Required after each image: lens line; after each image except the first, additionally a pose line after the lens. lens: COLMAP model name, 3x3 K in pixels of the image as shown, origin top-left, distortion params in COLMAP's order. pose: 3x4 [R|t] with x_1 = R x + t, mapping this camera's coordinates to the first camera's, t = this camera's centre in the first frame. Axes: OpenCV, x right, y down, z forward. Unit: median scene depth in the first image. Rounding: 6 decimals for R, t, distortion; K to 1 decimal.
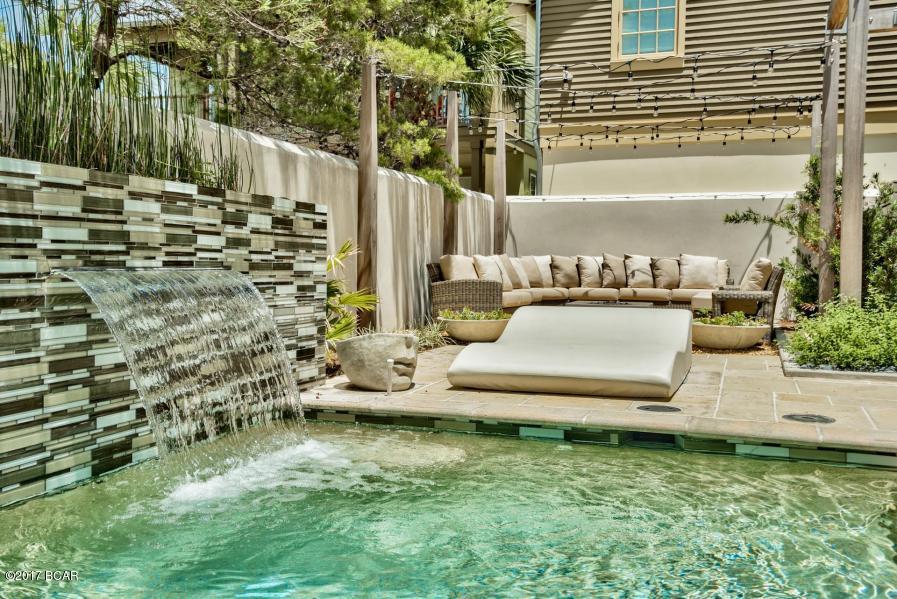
lens RADIAL K [[833.1, 0, 453.0], [0, 833.1, 285.6], [0, 0, 1]] dist [0.097383, 0.001612]
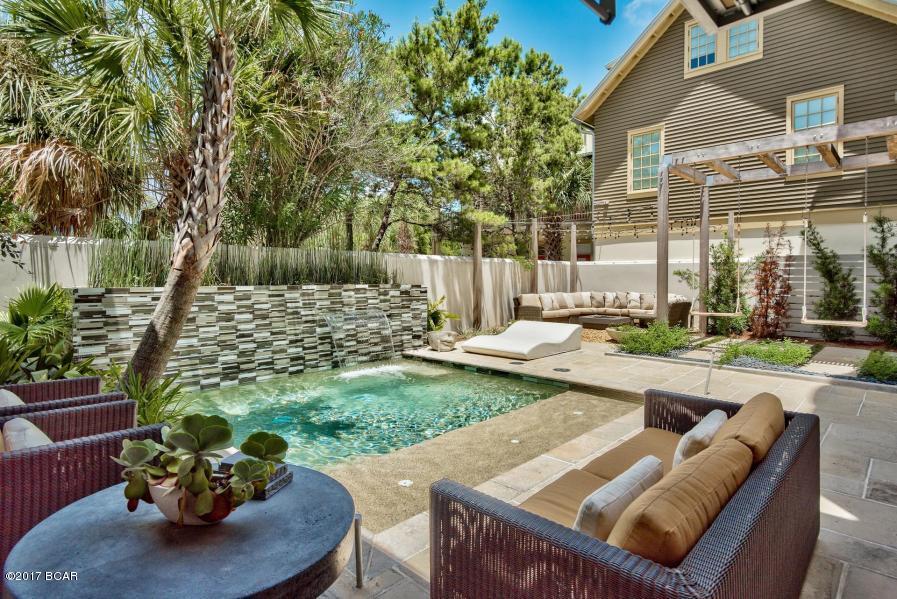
lens RADIAL K [[471.8, 0, 448.5], [0, 471.8, 299.5], [0, 0, 1]] dist [0.000708, 0.000062]
pose [[0.913666, 0.017290, -0.406098, 0.662396], [-0.009857, 0.999744, 0.020389, -0.092759], [0.406346, -0.014626, 0.913602, -0.502081]]
